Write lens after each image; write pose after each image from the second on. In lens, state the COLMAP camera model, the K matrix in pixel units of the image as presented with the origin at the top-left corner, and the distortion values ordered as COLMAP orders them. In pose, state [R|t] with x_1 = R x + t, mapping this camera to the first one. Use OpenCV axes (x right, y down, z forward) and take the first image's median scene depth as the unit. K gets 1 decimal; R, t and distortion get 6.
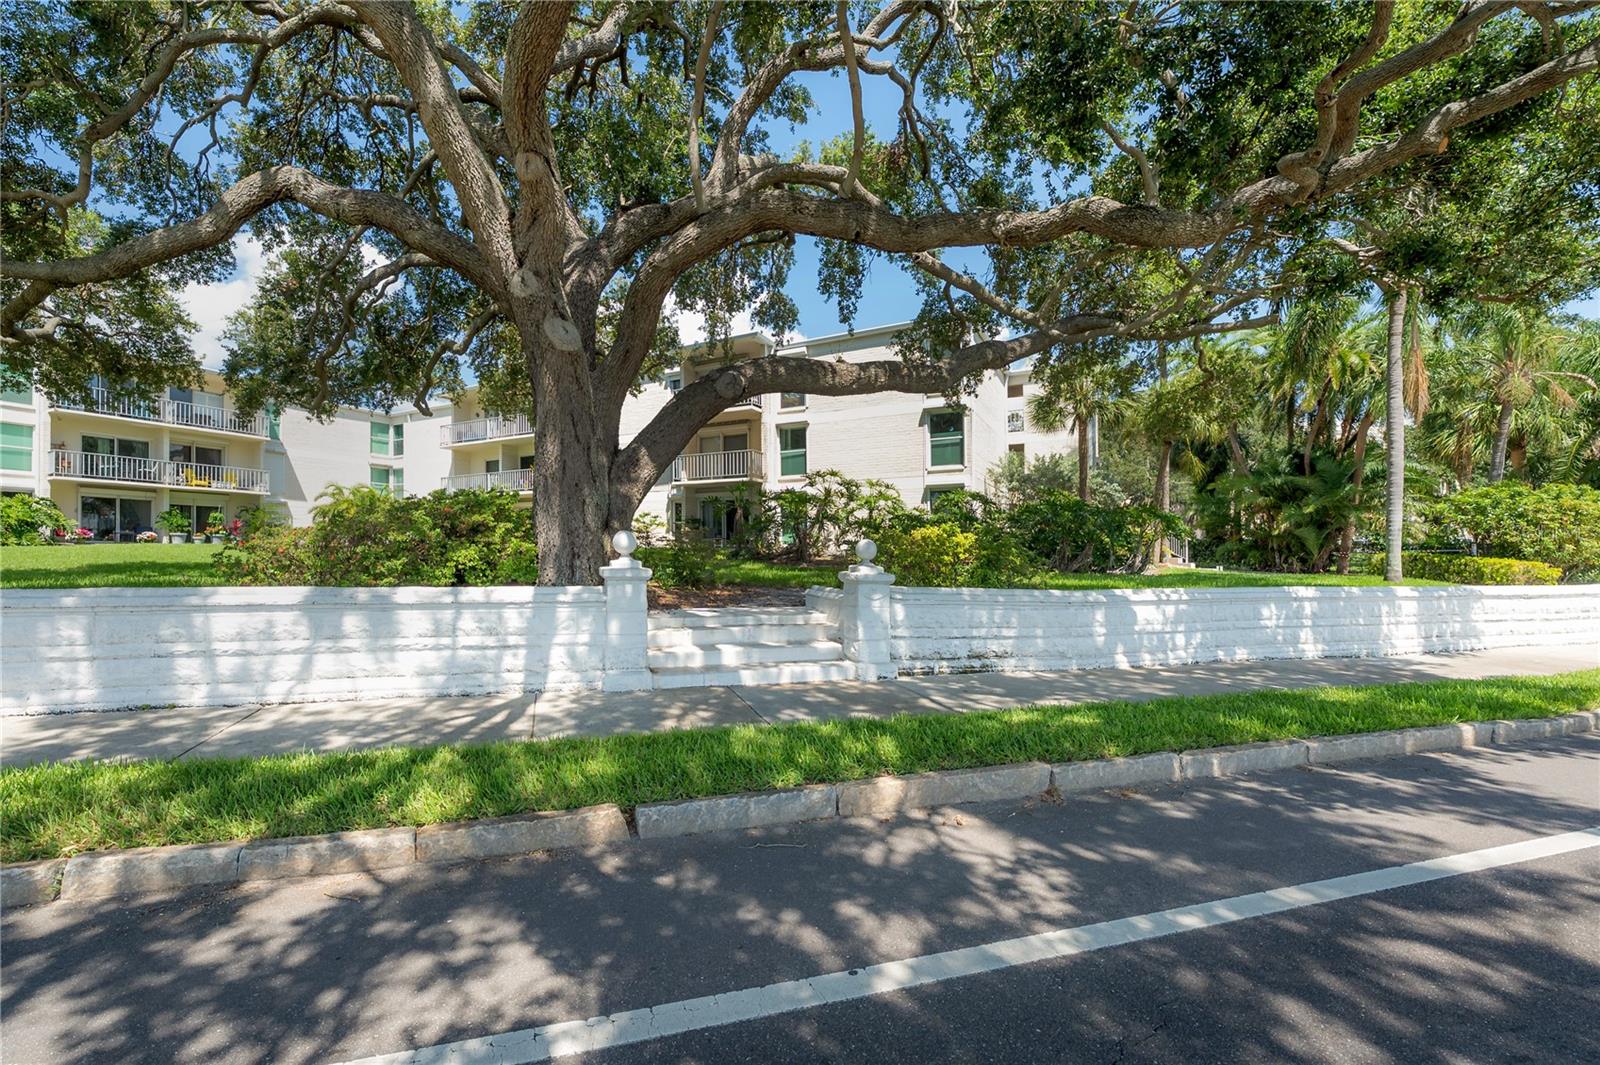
lens RADIAL K [[636.5, 0, 797.2], [0, 636.5, 542.3], [0, 0, 1]] dist [-0.008580, 0.000297]
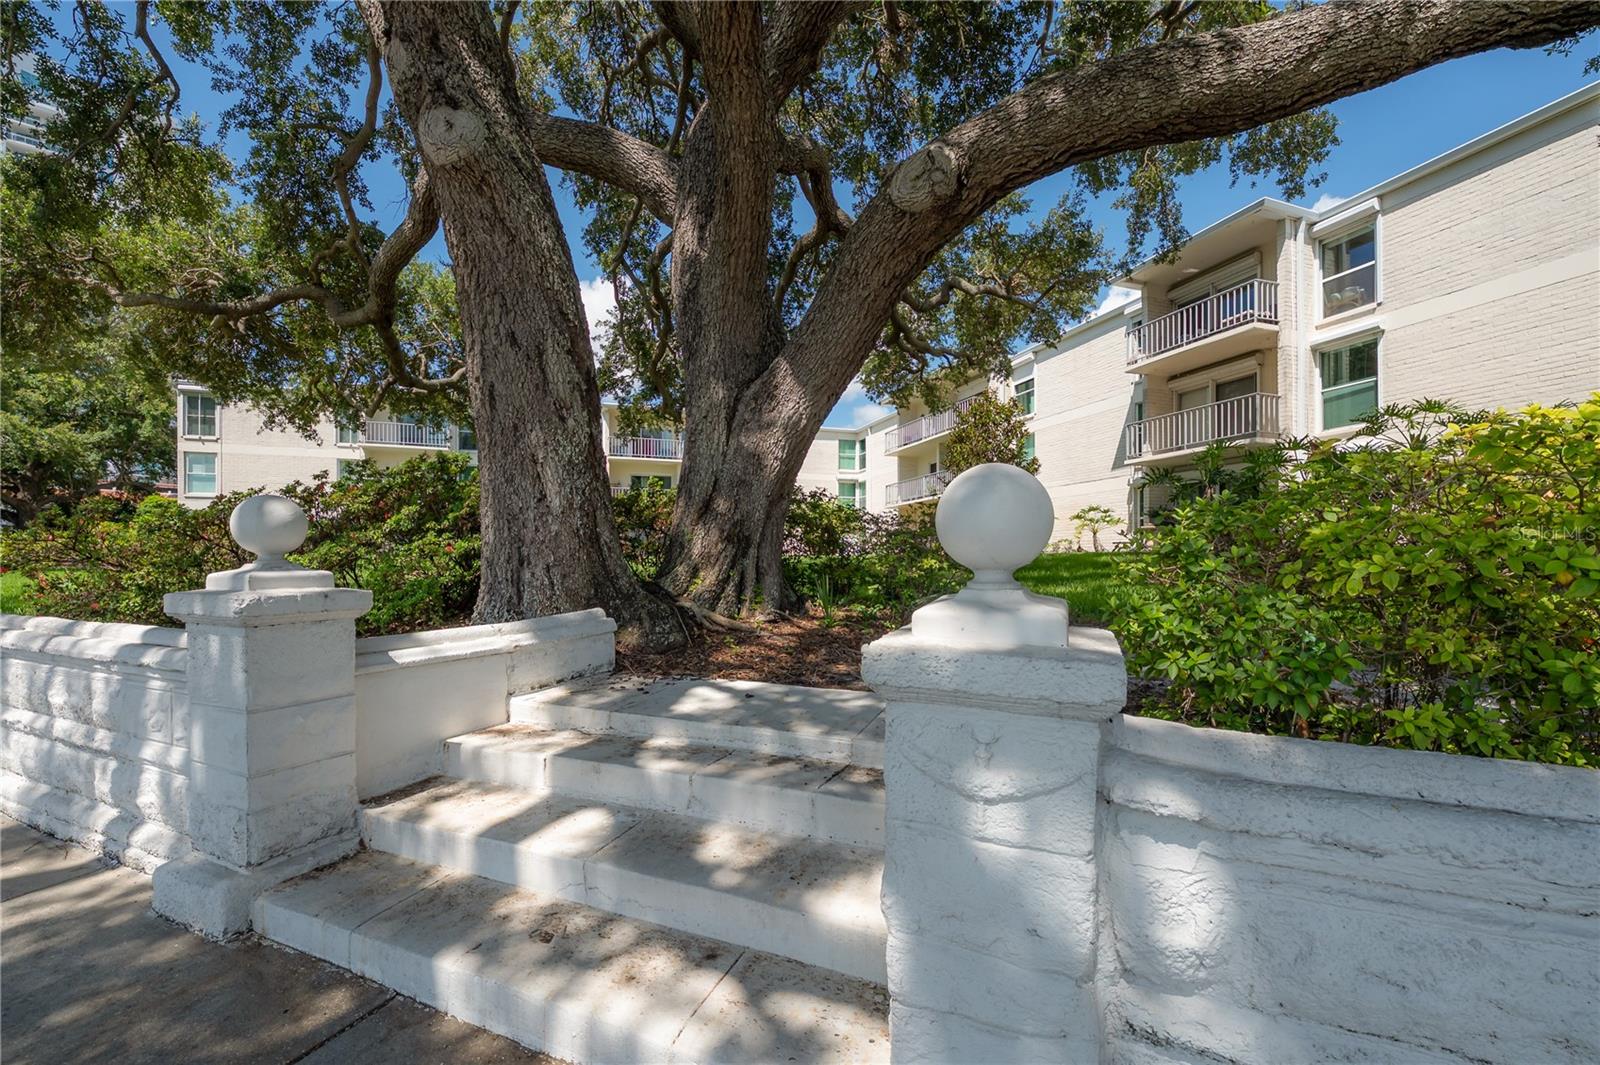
lens RADIAL K [[636.5, 0, 814.1], [0, 636.5, 569.0], [0, 0, 1]] dist [-0.008580, 0.000297]
pose [[0.706101, -0.001491, -0.708109, 0.065135], [0.021099, 0.999598, 0.018935, 0.007264], [0.707796, -0.028310, 0.705849, 0.258738]]
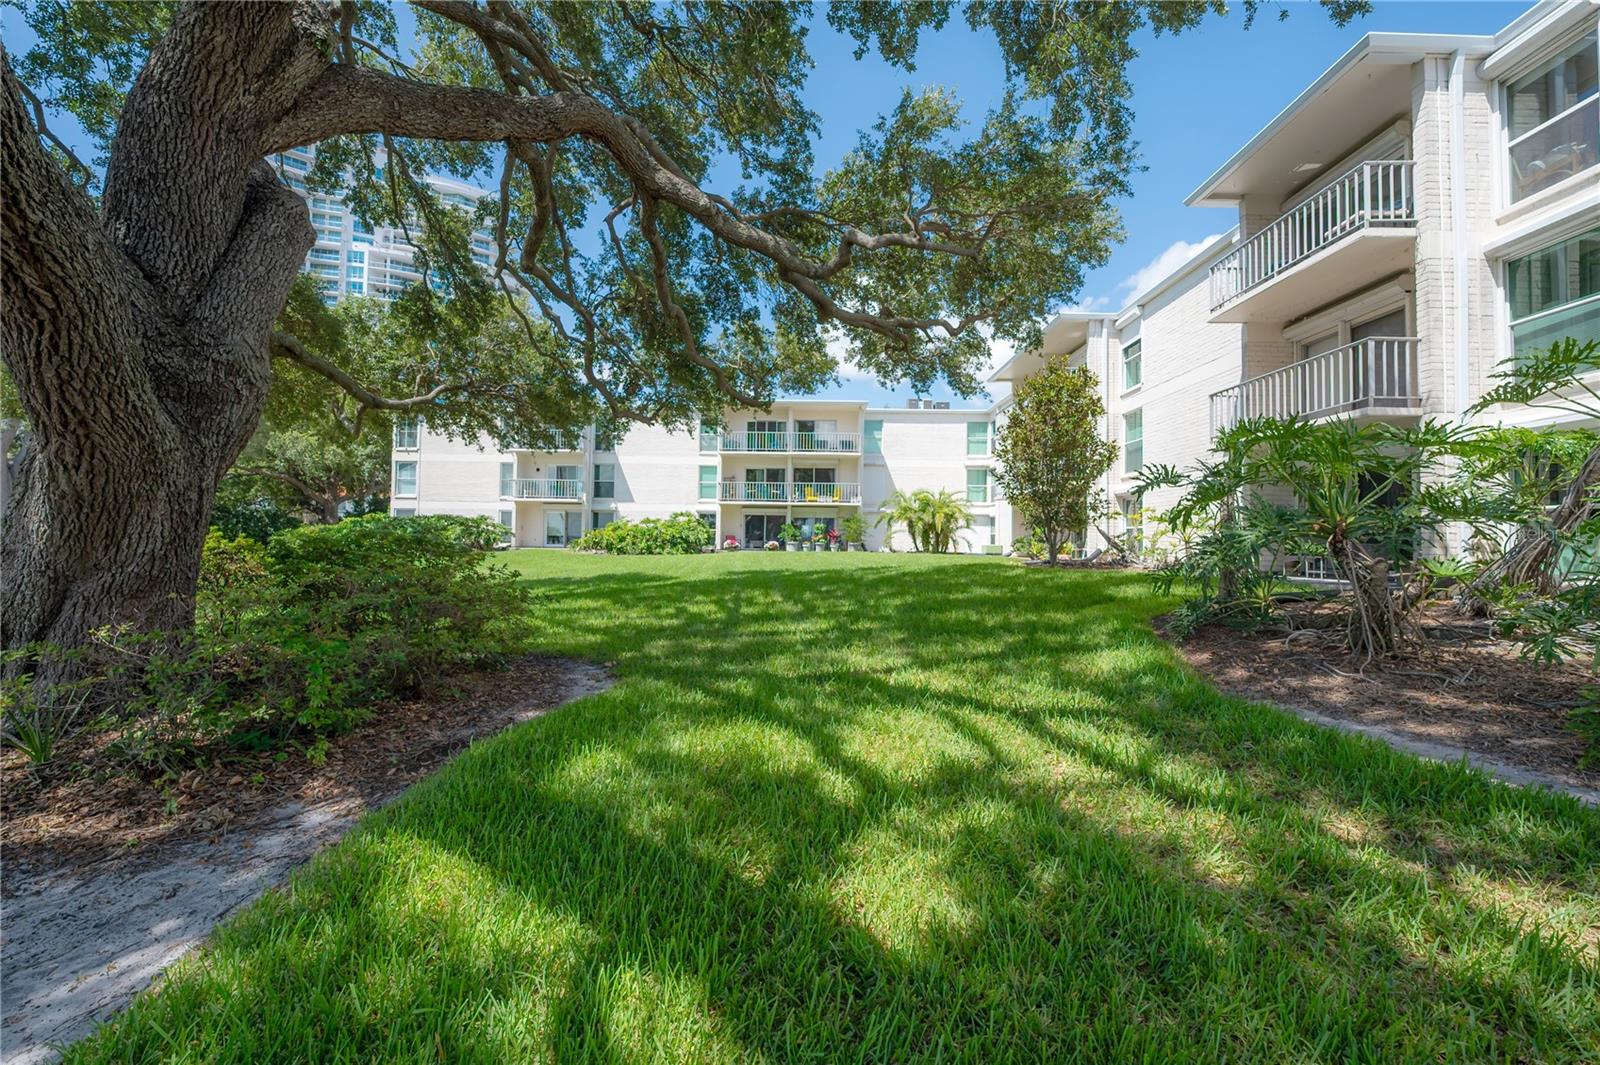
lens RADIAL K [[636.5, 0, 800.3], [0, 636.5, 537.0], [0, 0, 1]] dist [-0.008580, 0.000297]
pose [[0.435582, -0.013855, -0.900043, 0.107879], [0.011592, 0.999885, -0.009782, -0.009884], [0.900075, -0.006173, 0.435692, 0.423858]]
